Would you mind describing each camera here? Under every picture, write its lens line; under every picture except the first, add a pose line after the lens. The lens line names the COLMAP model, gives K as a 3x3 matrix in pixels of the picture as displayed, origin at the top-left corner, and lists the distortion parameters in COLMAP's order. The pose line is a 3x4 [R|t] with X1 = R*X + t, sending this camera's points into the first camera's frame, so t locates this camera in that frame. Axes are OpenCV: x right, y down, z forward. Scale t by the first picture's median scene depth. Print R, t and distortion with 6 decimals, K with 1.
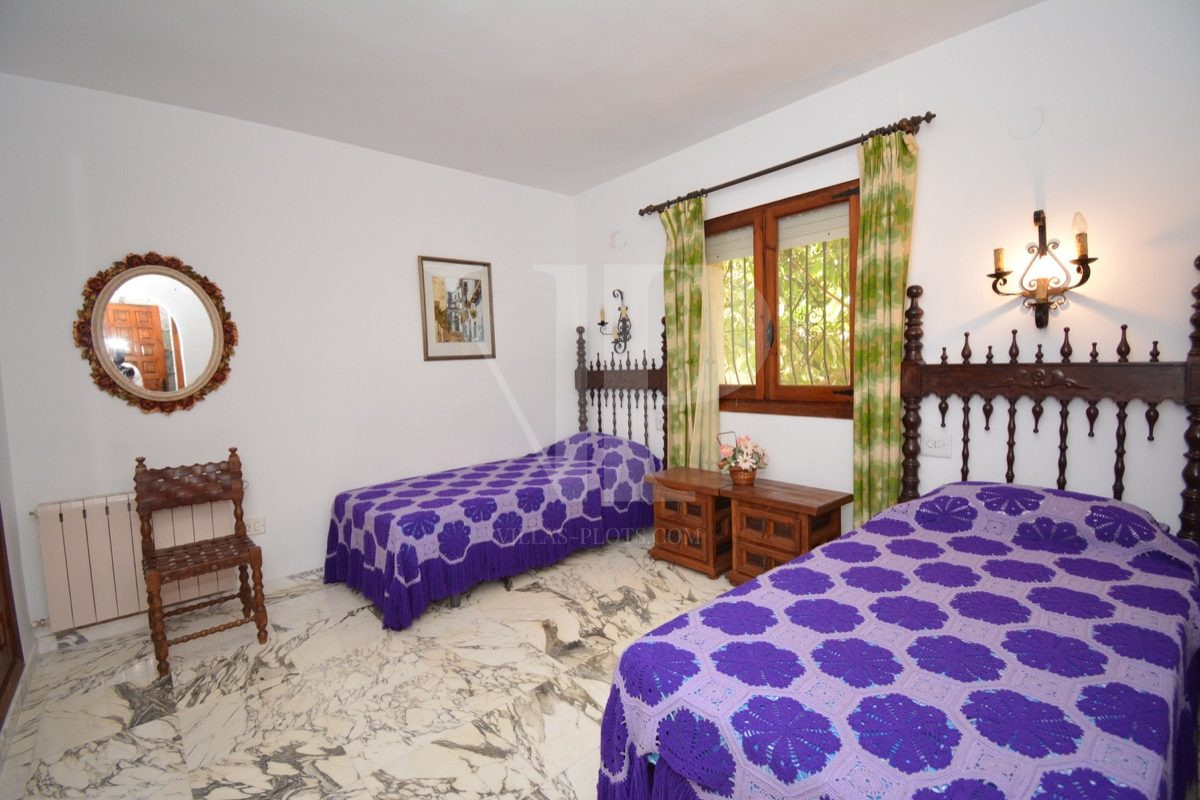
lens RADIAL K [[524.2, 0, 600.0], [0, 524.2, 400.0], [0, 0, 1]] dist [0.017853, -0.023035]
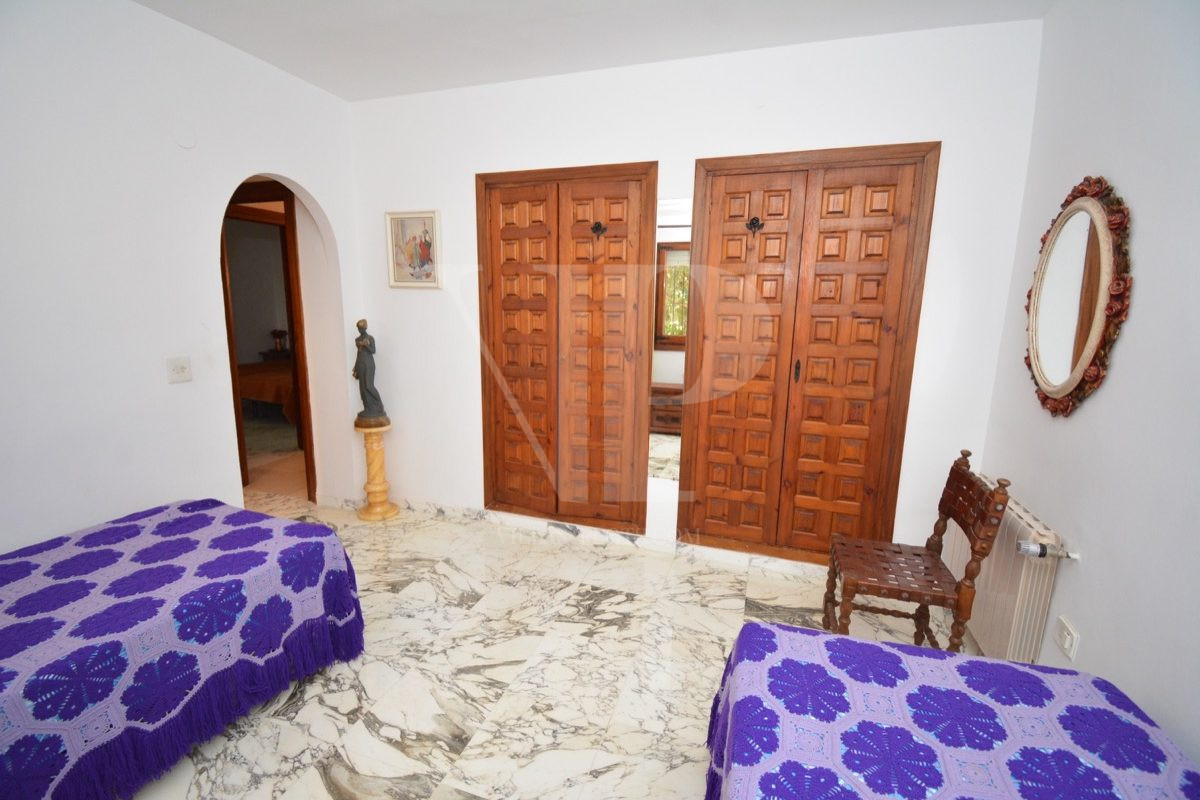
lens RADIAL K [[524.2, 0, 600.0], [0, 524.2, 400.0], [0, 0, 1]] dist [0.017853, -0.023035]
pose [[-0.865866, 0.113390, -0.487256, 0.058093], [-0.023300, 0.963778, 0.265687, -0.259442], [0.499733, 0.241402, -0.831861, 1.962791]]
